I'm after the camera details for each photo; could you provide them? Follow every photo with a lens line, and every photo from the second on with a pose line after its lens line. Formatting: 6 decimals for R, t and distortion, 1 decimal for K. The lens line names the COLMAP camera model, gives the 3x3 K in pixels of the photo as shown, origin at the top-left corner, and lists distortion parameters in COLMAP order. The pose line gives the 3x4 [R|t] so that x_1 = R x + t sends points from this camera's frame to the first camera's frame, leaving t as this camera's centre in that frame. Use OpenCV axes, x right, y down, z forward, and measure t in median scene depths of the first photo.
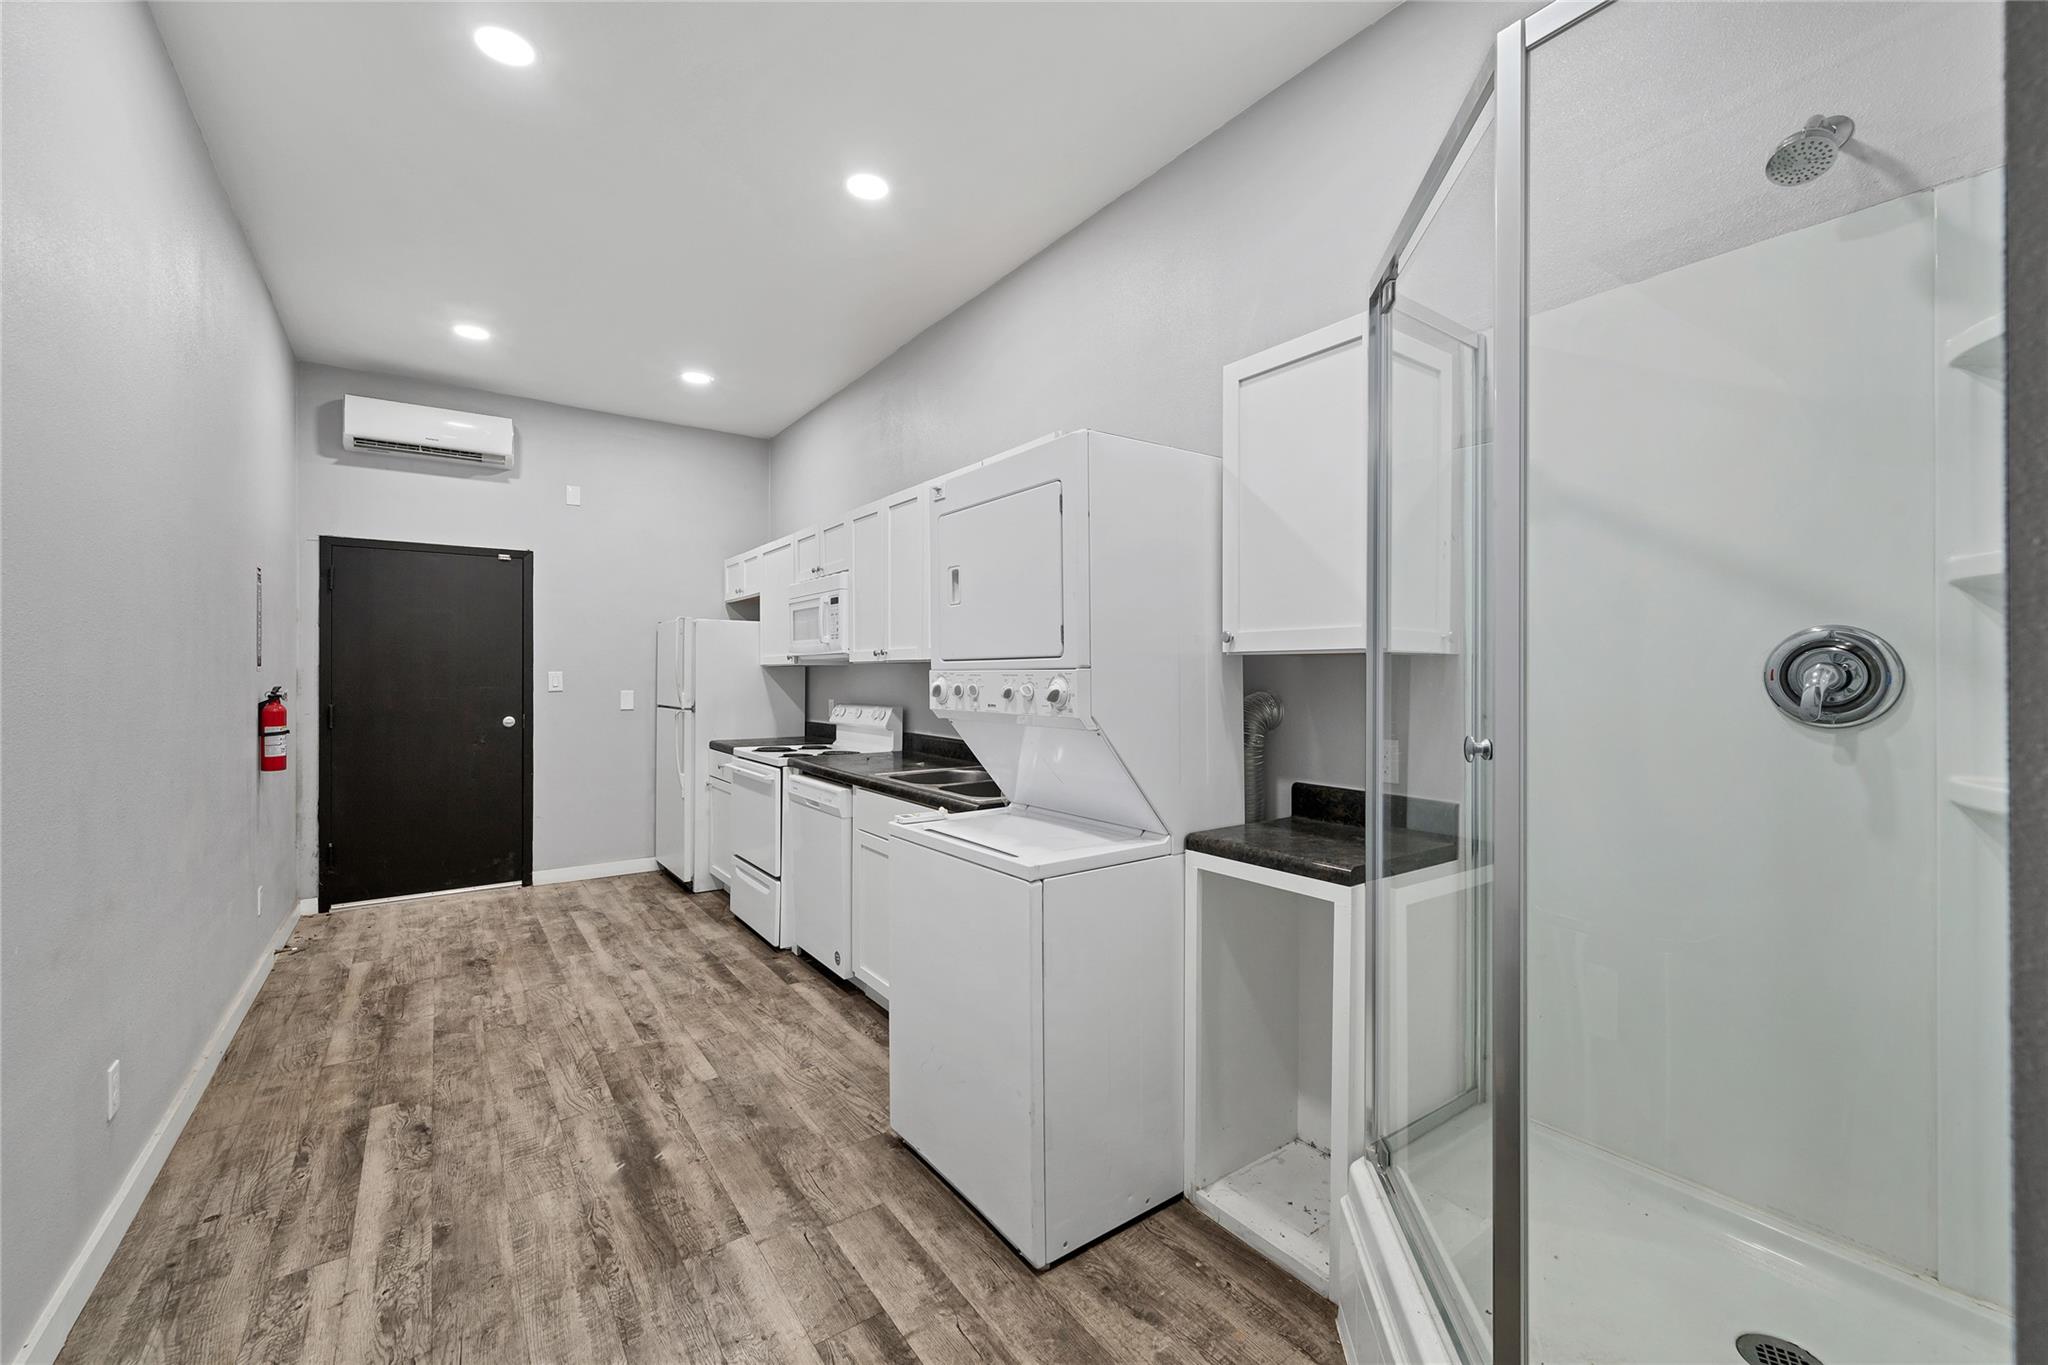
lens RADIAL K [[827.4, 0, 1011.3], [0, 827.4, 674.9], [0, 0, 1]] dist [-0.002791, 0.000825]
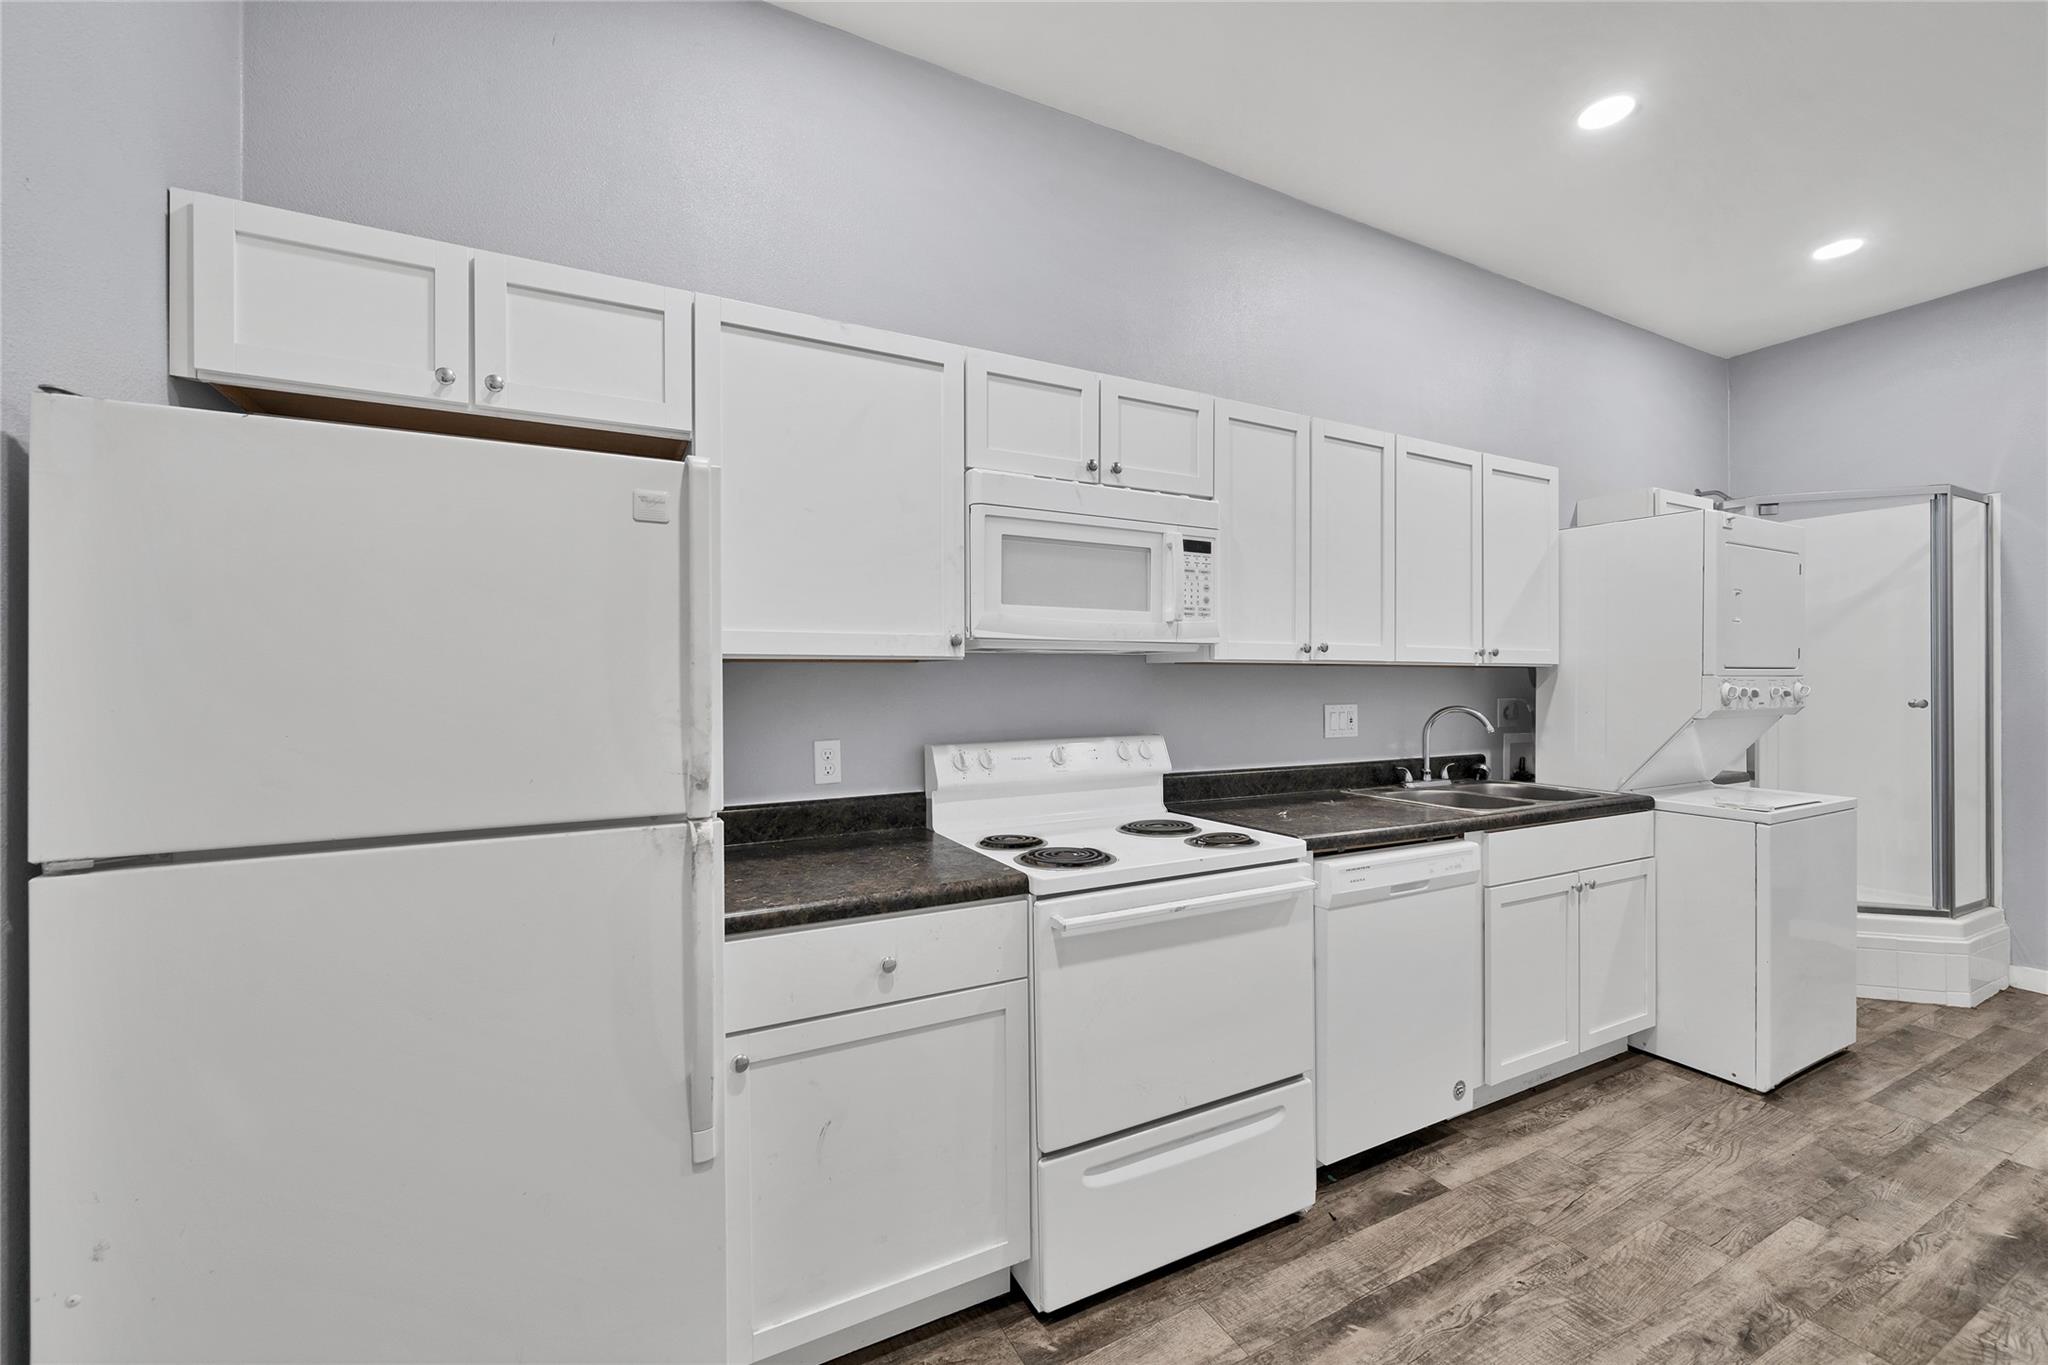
lens RADIAL K [[827.4, 0, 1011.0], [0, 827.4, 688.5], [0, 0, 1]] dist [-0.002791, 0.000825]
pose [[0.127747, 0.002086, 0.991805, -1.128861], [0.006042, 0.999978, -0.002881, 0.008026], [-0.991788, 0.006361, 0.127731, 1.532925]]
